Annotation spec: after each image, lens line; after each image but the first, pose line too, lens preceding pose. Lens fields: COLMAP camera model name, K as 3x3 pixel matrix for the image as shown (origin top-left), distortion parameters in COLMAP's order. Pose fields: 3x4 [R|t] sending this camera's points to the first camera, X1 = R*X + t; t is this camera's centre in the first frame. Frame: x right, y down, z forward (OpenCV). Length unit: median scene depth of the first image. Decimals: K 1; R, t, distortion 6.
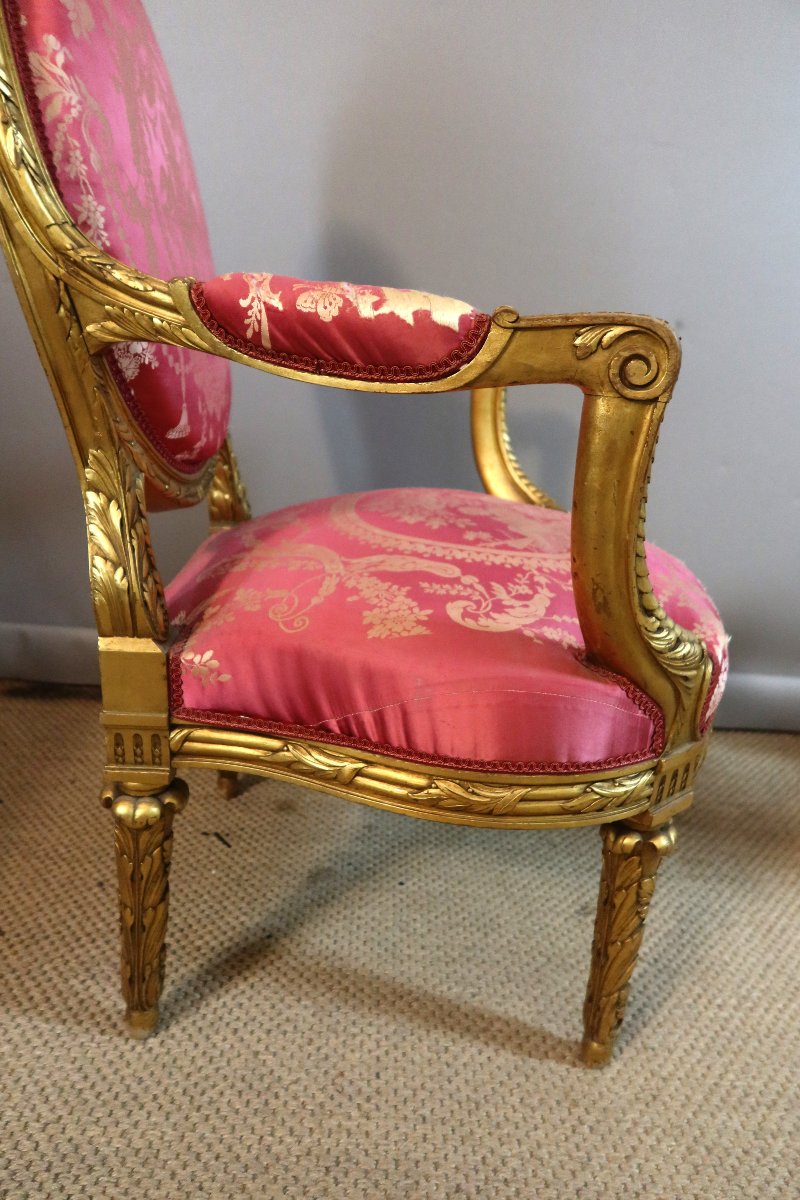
lens RADIAL K [[771.8, 0, 400.0], [0, 771.8, 600.0], [0, 0, 1]] dist [-0.043432, 0.006422]
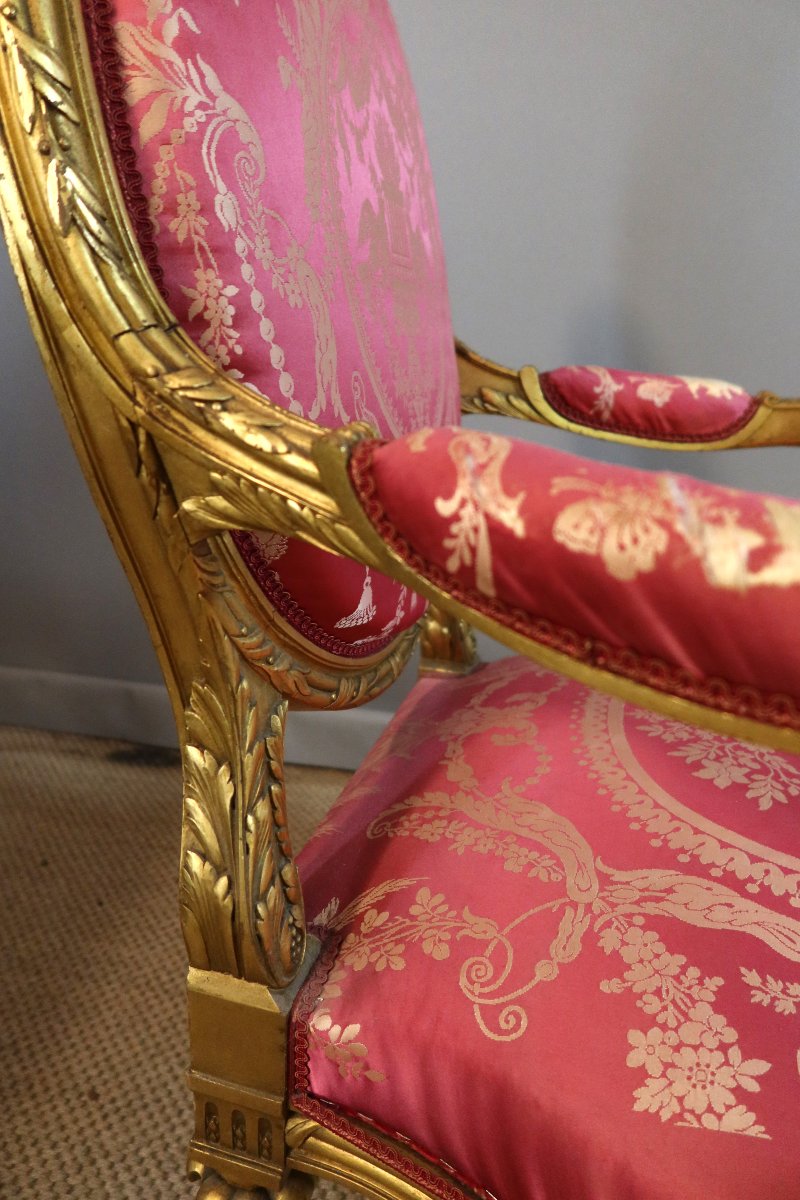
lens RADIAL K [[793.1, 0, 417.0], [0, 793.1, 599.6], [0, 0, 1]] dist [-0.025666, 0.001868]
pose [[0.954922, 0.092865, -0.281956, -0.067052], [-0.097981, 0.995180, -0.004066, -0.285750], [0.280219, 0.031509, 0.959419, 0.460005]]
